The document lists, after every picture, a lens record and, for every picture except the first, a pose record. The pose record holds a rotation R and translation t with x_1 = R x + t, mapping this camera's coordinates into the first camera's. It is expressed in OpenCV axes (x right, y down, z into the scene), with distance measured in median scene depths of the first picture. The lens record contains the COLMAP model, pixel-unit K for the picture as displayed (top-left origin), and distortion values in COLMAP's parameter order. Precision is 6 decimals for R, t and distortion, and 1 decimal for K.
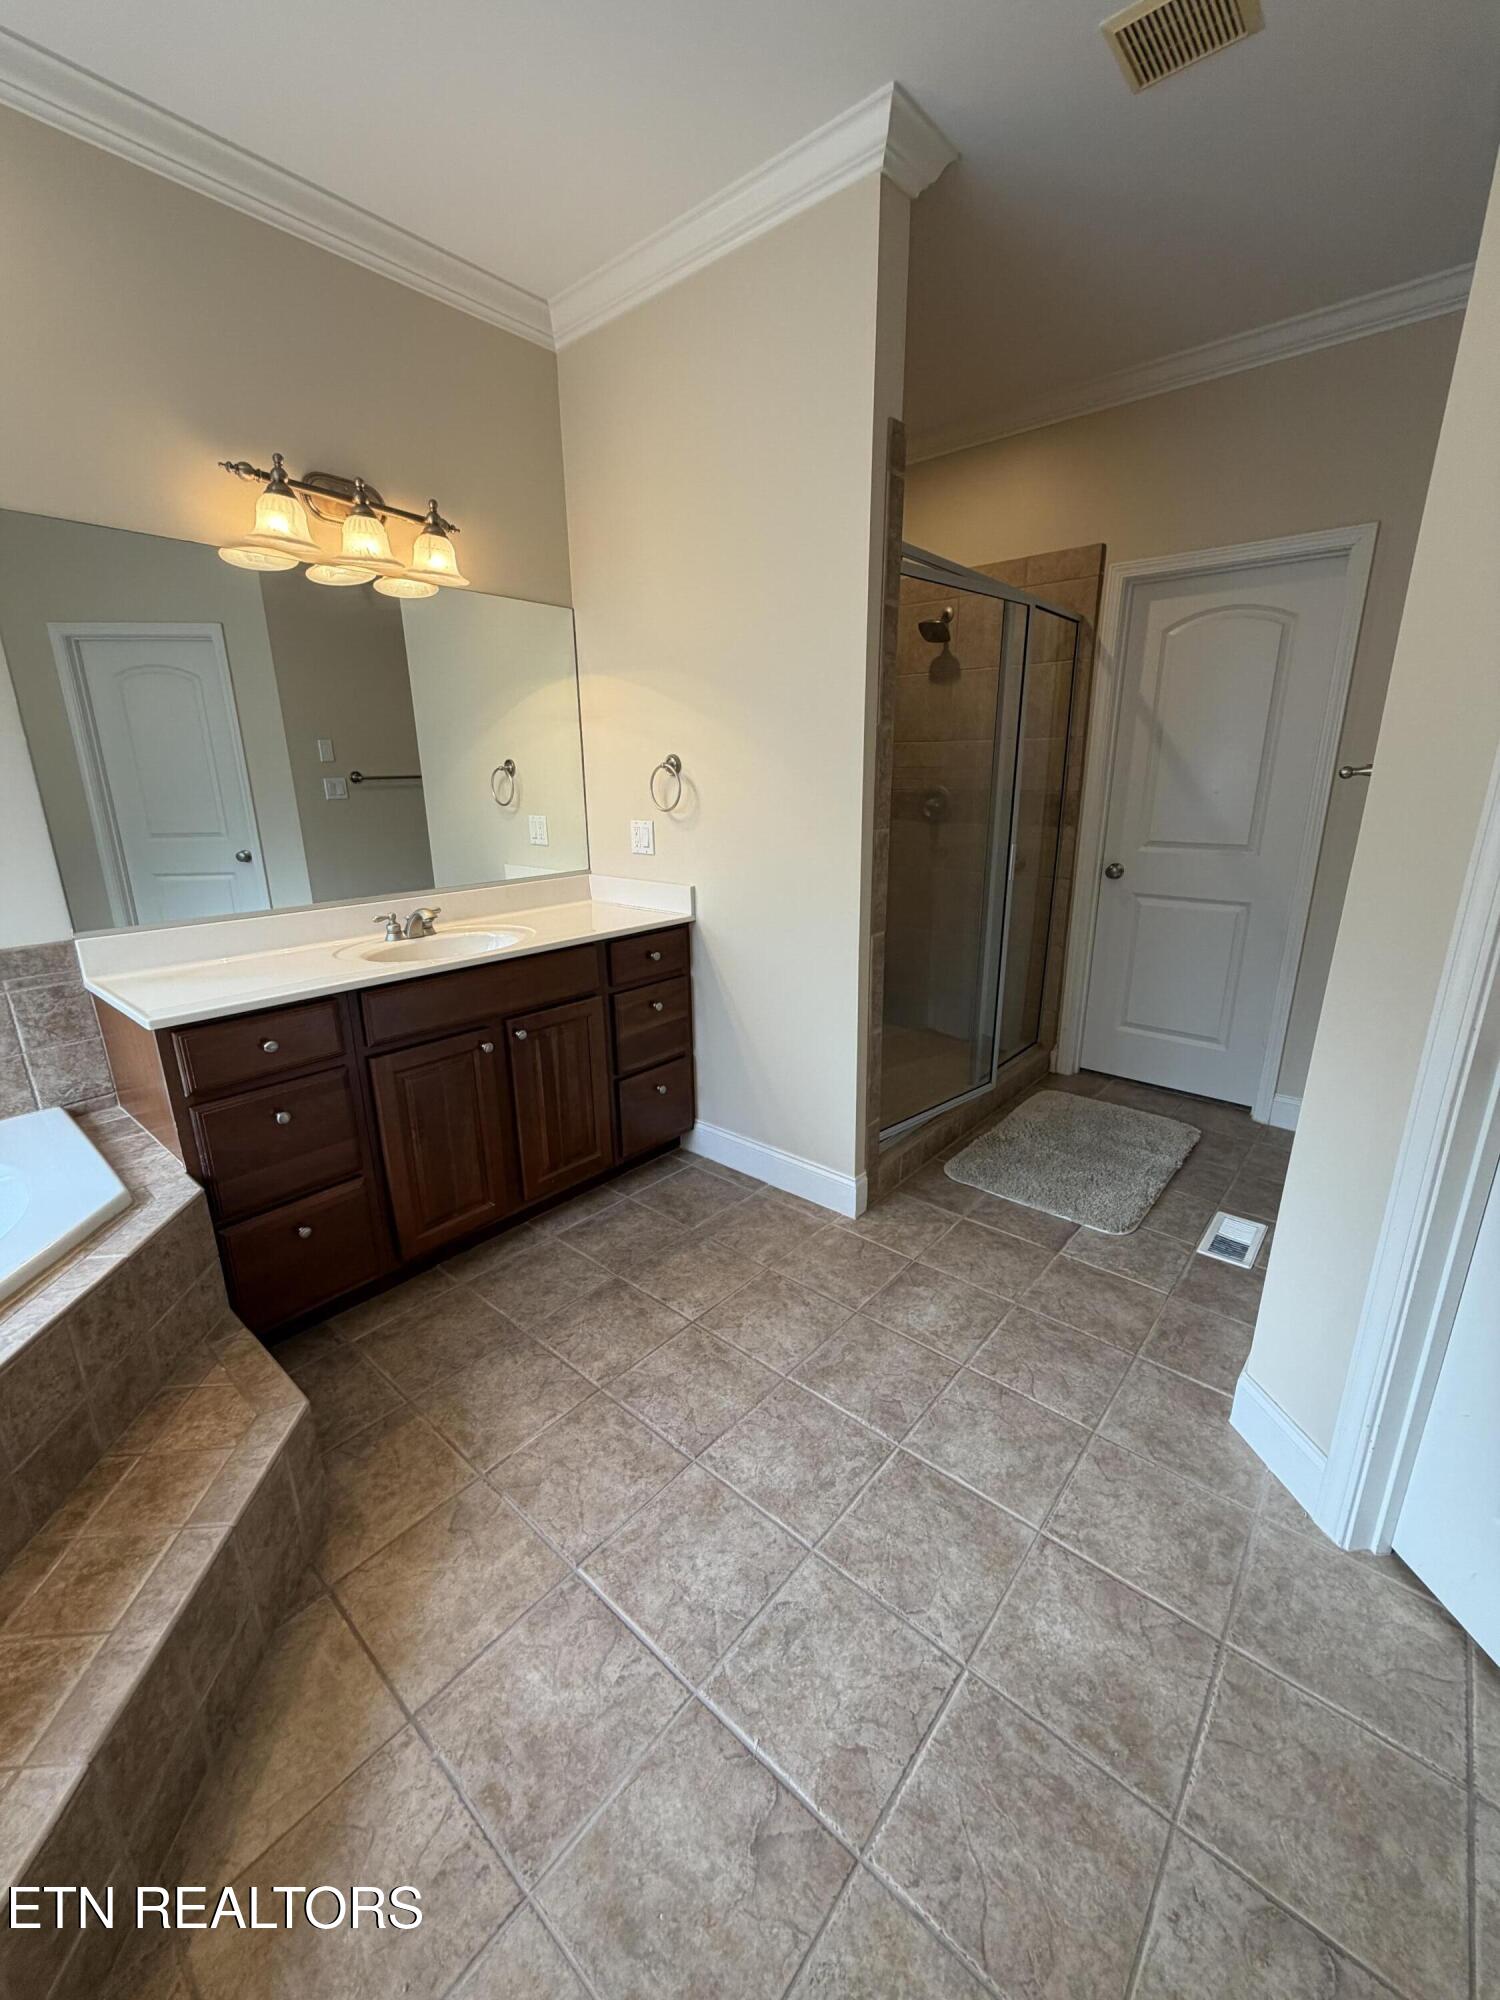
lens RADIAL K [[794.3, 0, 751.0], [0, 794.3, 995.8], [0, 0, 1]] dist [0.000522, 0.000149]
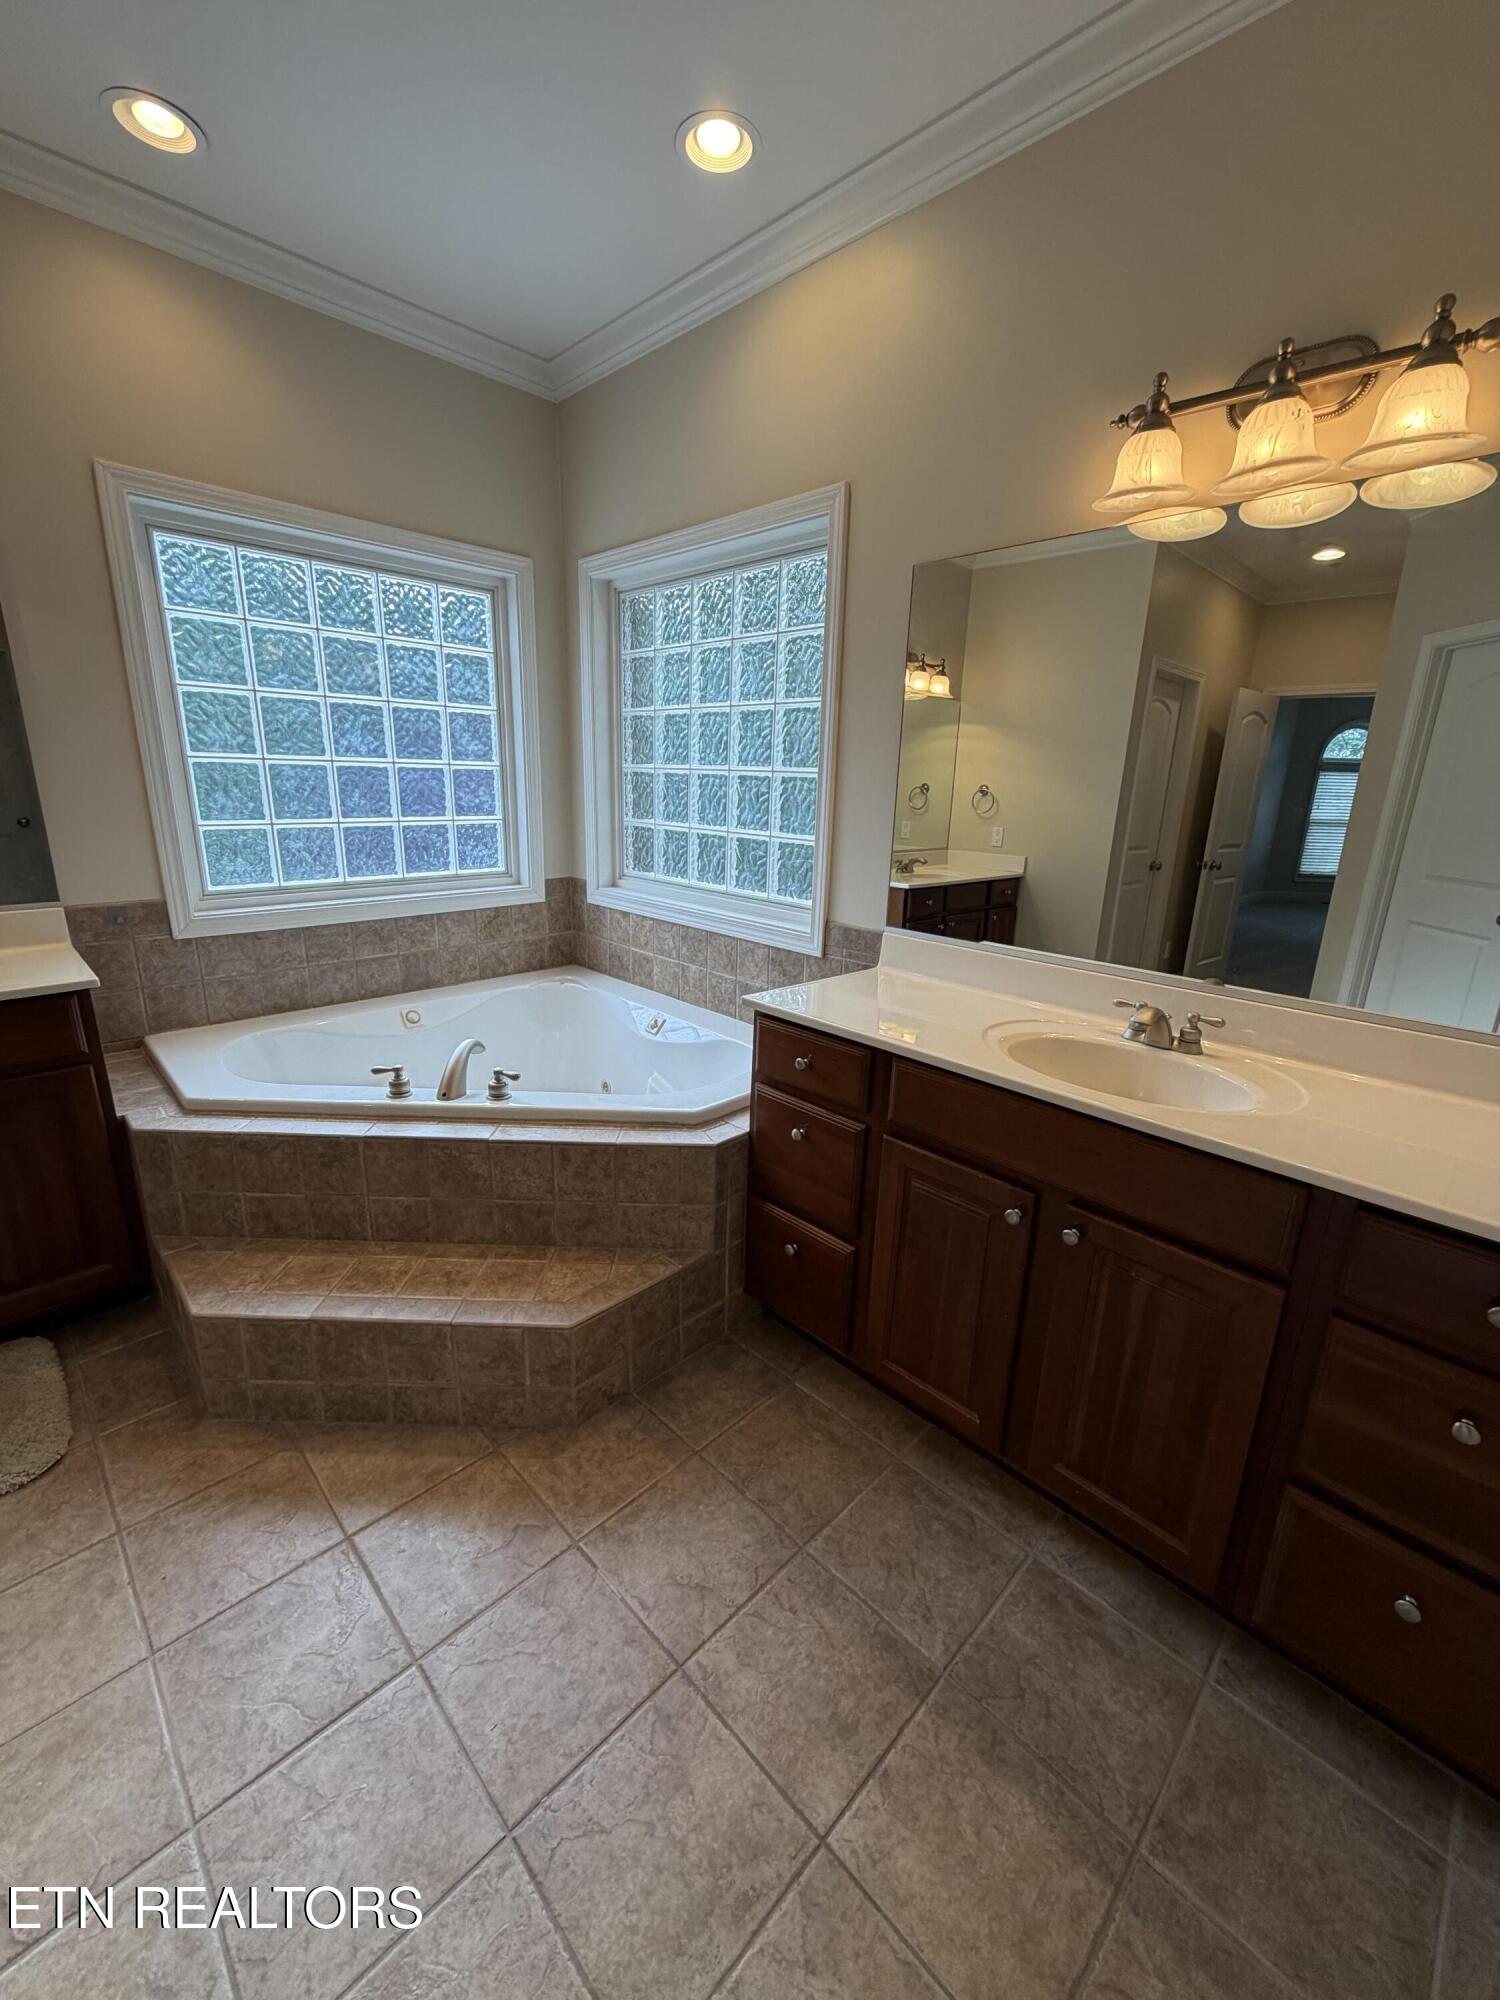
lens RADIAL K [[794.3, 0, 751.0], [0, 794.3, 995.8], [0, 0, 1]] dist [0.000522, 0.000149]
pose [[-0.079695, 0.268398, -0.960006, 0.288049], [-0.297957, 0.912625, 0.279887, -0.236971], [0.951247, 0.308346, 0.007239, 0.780951]]
